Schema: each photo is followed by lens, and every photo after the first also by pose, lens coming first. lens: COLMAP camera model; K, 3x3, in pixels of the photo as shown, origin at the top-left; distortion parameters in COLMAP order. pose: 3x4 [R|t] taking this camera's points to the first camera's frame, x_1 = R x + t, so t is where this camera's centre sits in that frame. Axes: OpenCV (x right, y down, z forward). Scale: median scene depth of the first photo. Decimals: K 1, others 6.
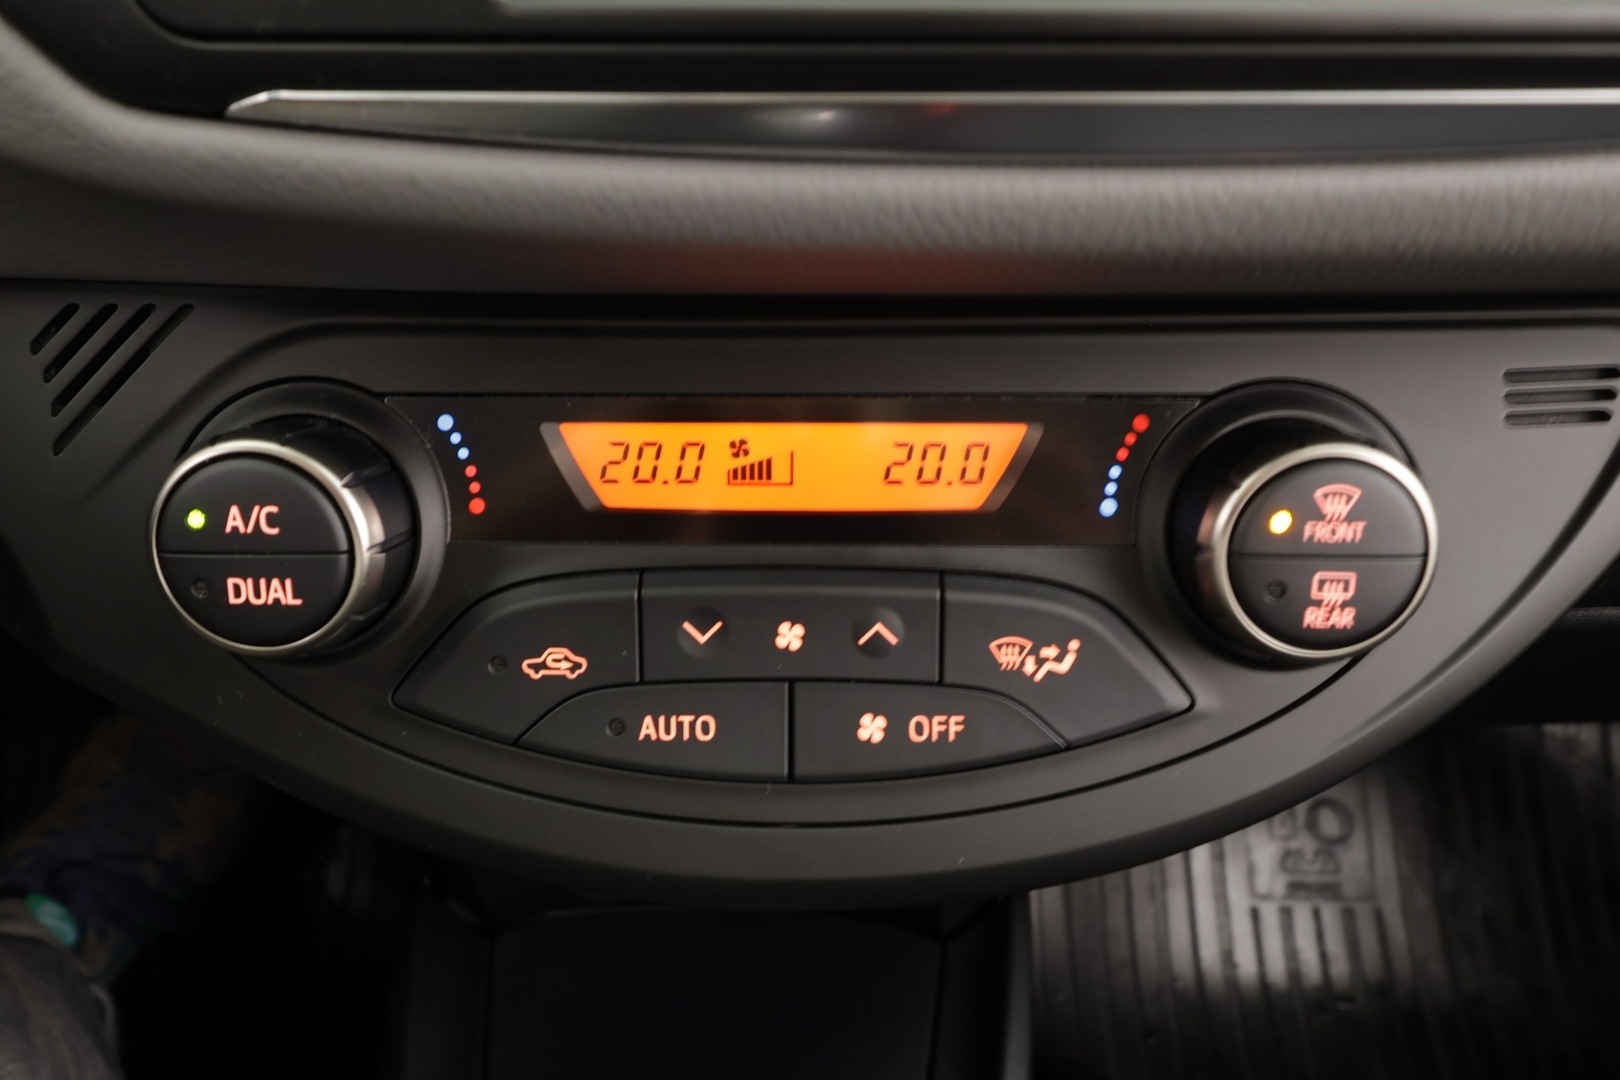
lens RADIAL K [[1166.0, 0, 813.6], [0, 1166.0, 548.8], [0, 0, 1]] dist [-0.001109, 0.002244]
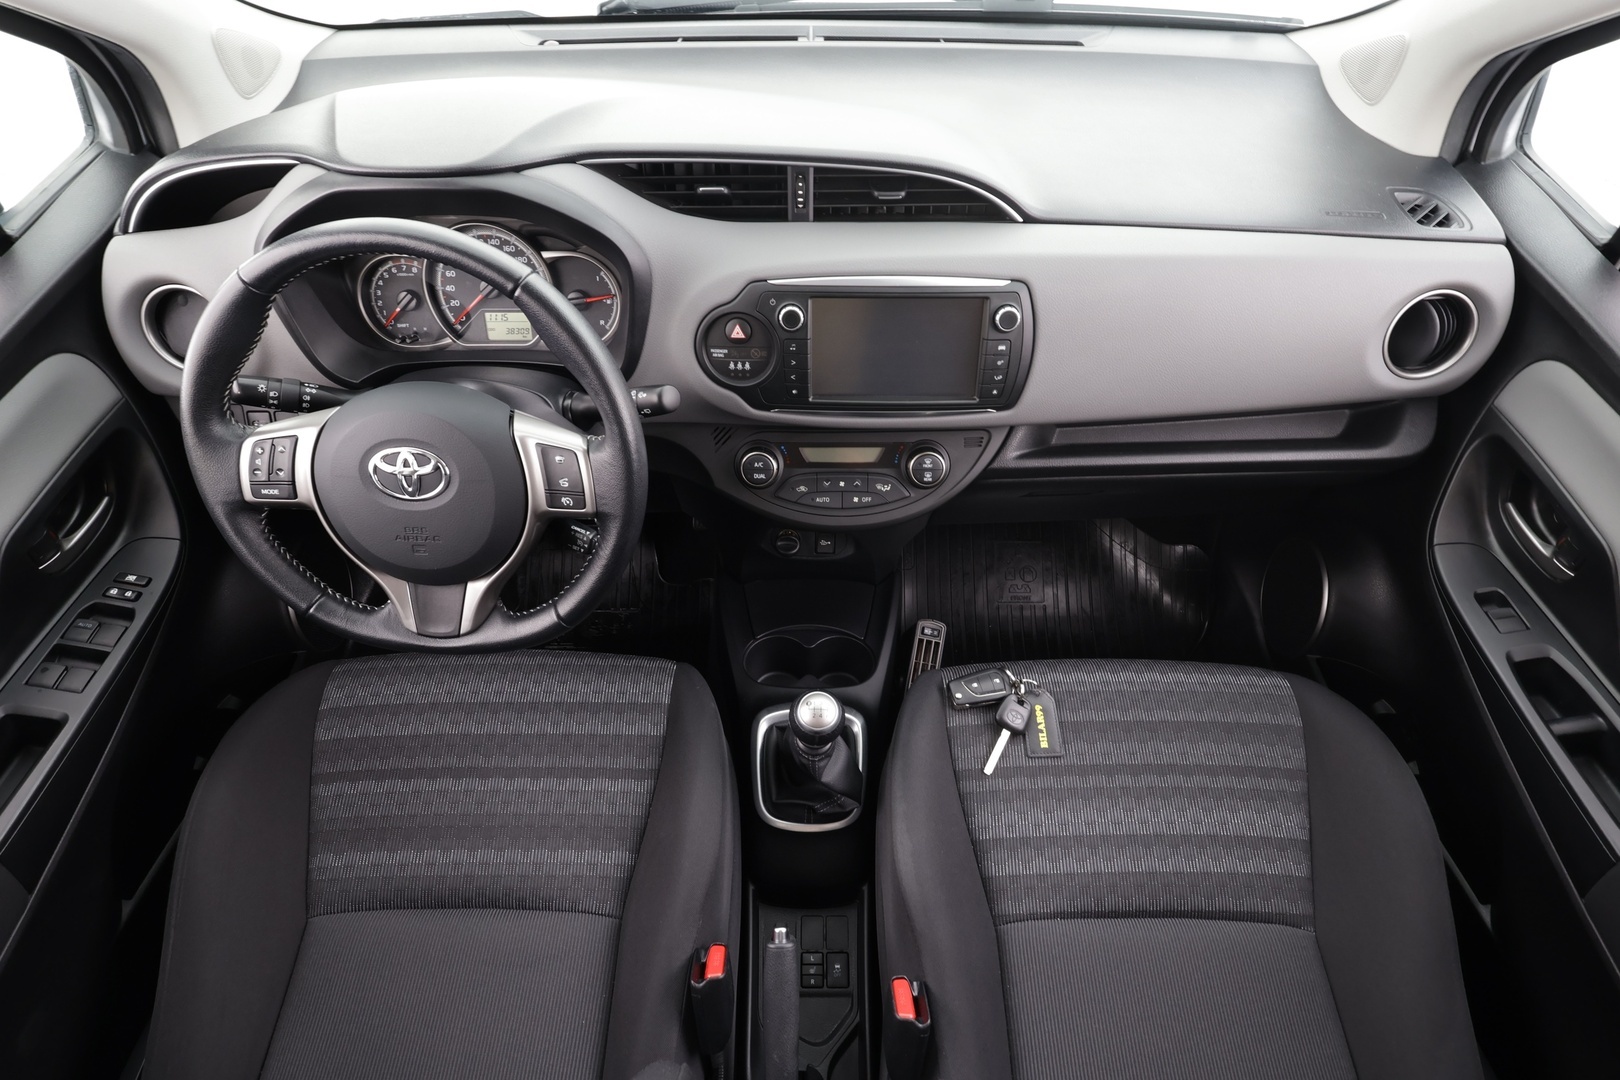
lens RADIAL K [[872.5, 0, 811.7], [0, 872.5, 535.8], [0, 0, 1]] dist [-0.004522, 0.002611]
pose [[0.999957, -0.004110, 0.008274, -0.212320], [0.003489, 0.997276, 0.073673, 0.011419], [-0.008554, -0.073641, 0.997248, -3.438986]]
